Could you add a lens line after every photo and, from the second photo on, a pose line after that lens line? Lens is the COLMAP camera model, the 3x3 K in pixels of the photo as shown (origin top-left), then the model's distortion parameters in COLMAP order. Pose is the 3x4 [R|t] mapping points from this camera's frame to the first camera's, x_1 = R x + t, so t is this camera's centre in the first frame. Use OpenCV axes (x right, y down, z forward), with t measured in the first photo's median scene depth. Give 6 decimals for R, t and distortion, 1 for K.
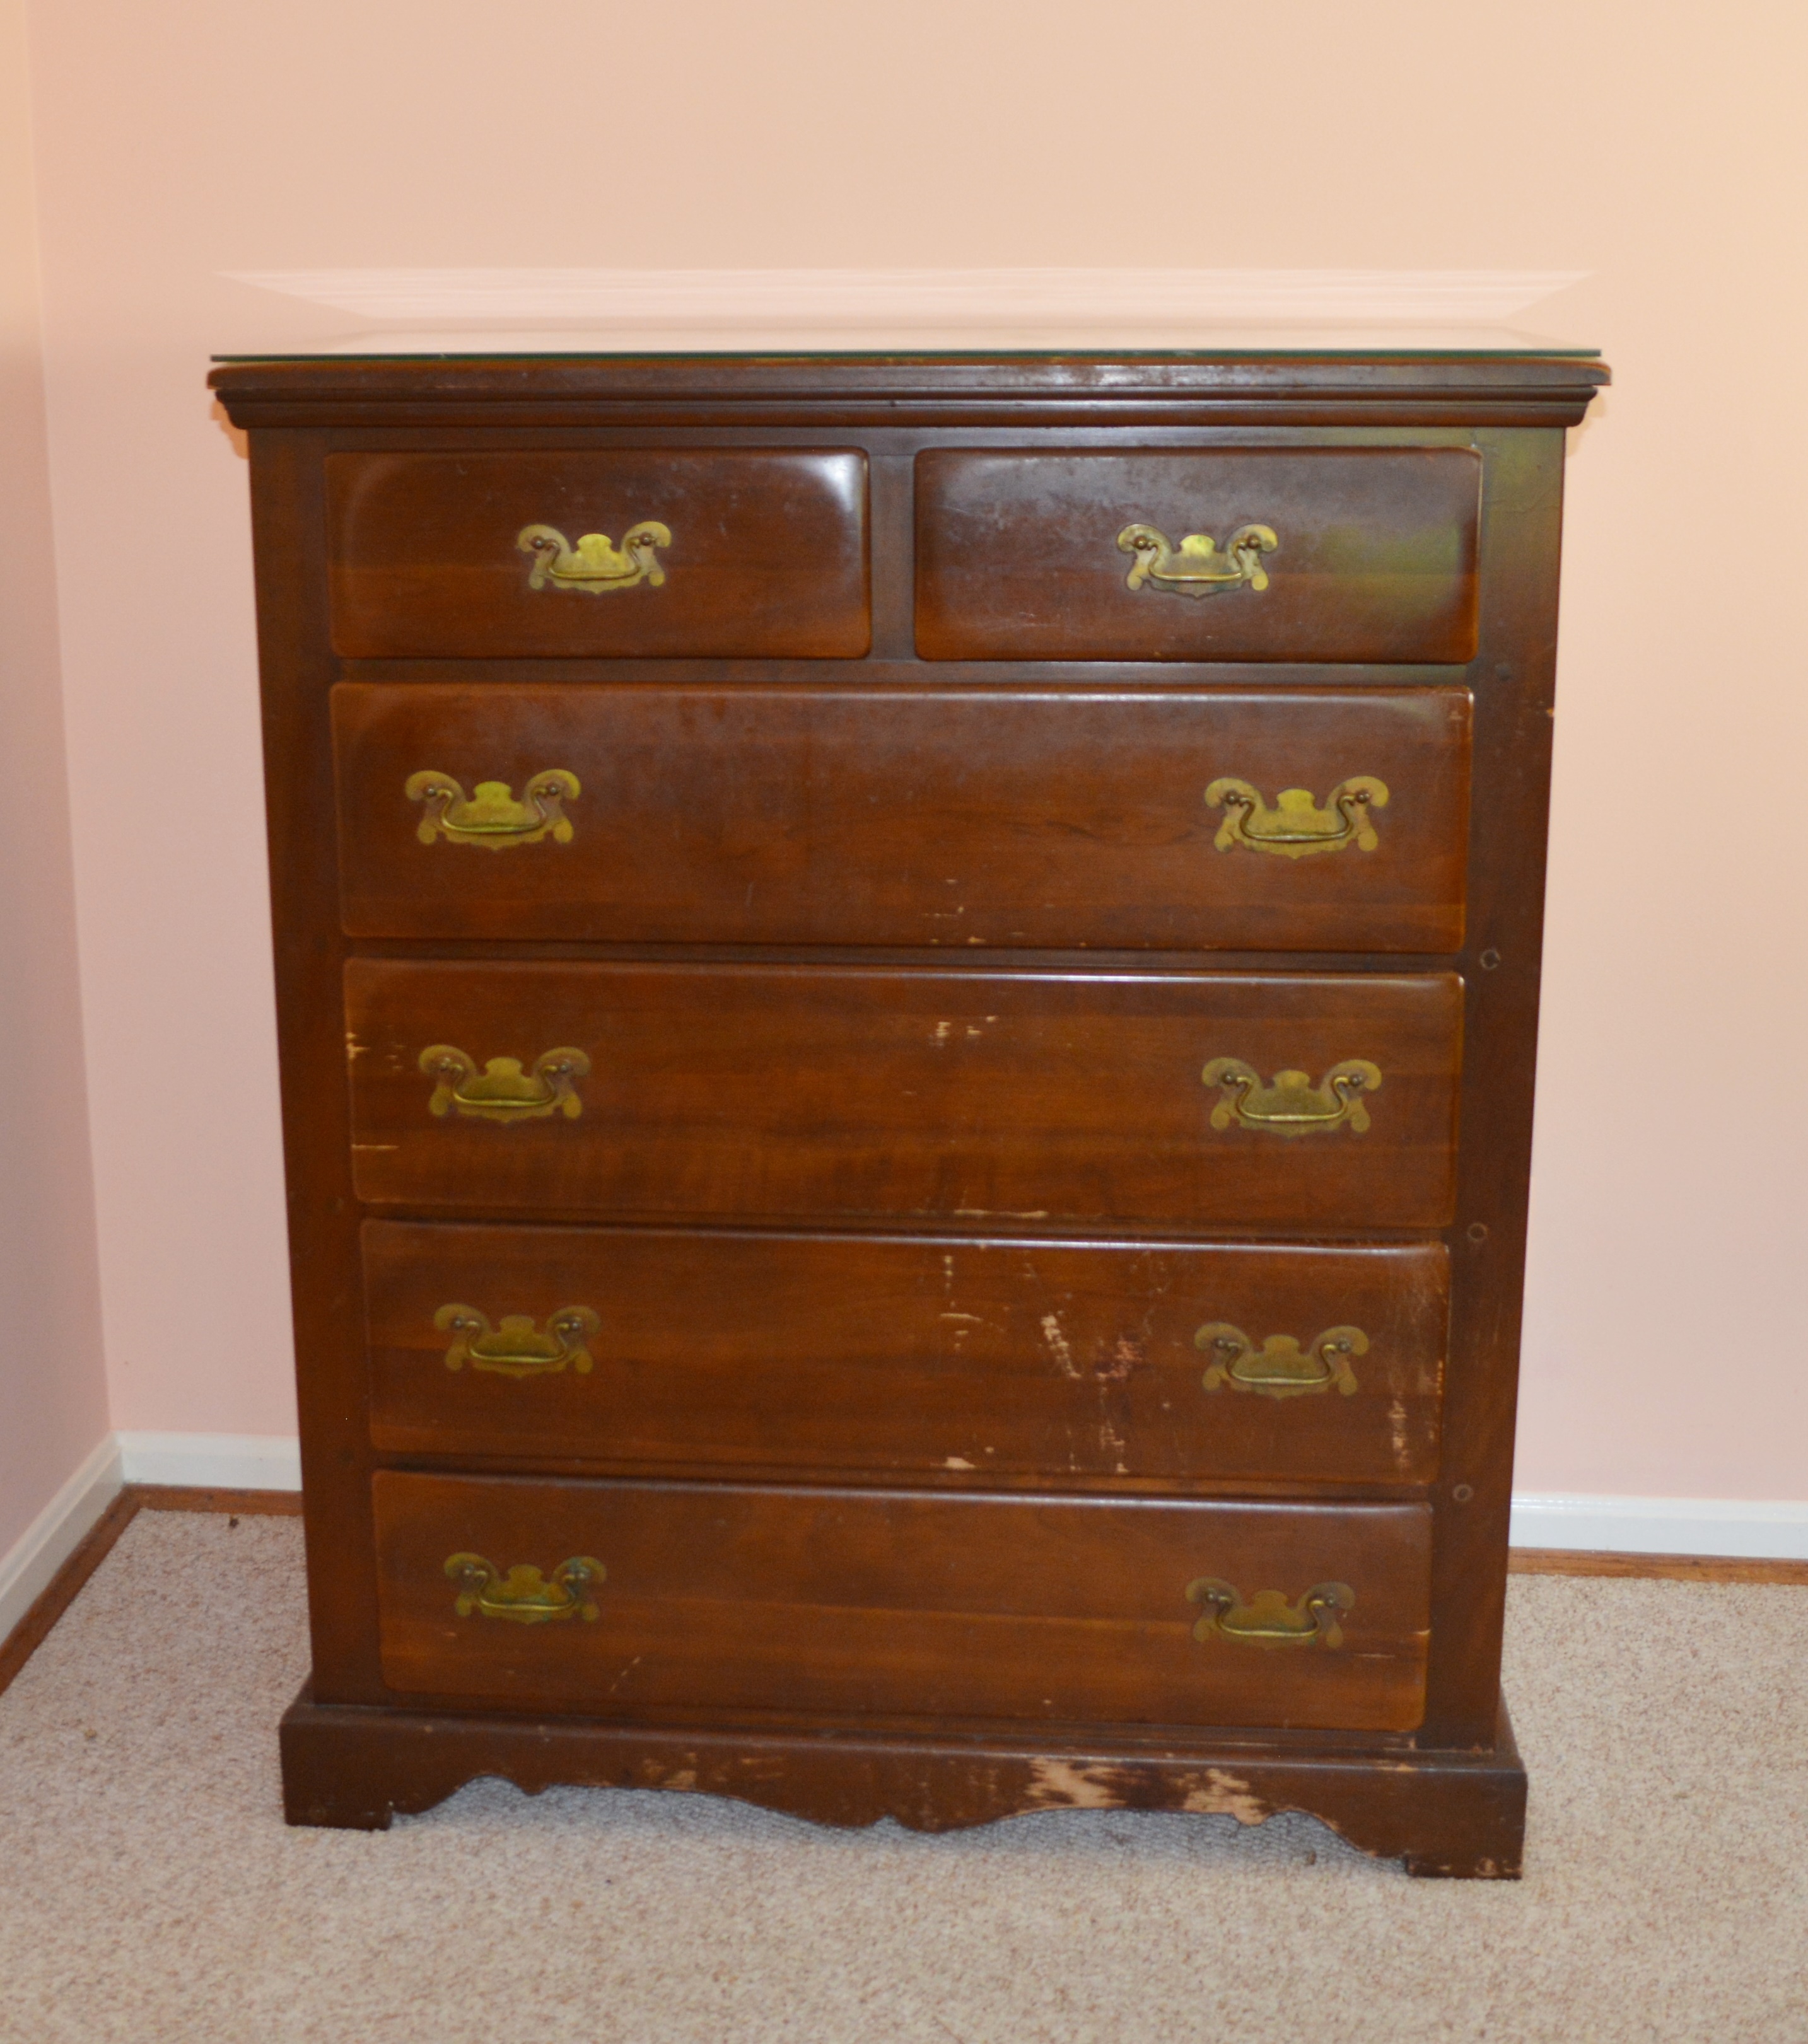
lens RADIAL K [[2688.7, 0, 904.0], [0, 2688.7, 1020.1], [0, 0, 1]] dist [-0.080996, 0.000000]
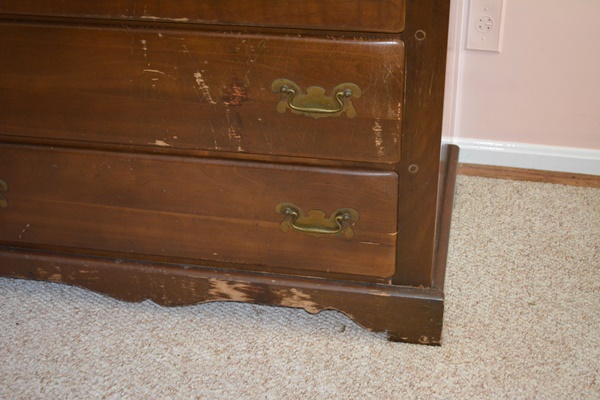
lens RADIAL K [[906.7, 0, 299.9], [0, 906.7, 200.7], [0, 0, 1]] dist [-0.018141, 0.000000]
pose [[0.995533, 0.038685, -0.086127, 0.182171], [-0.010642, 0.952372, 0.304754, -0.000746], [0.093814, -0.302476, 0.948529, 0.354800]]
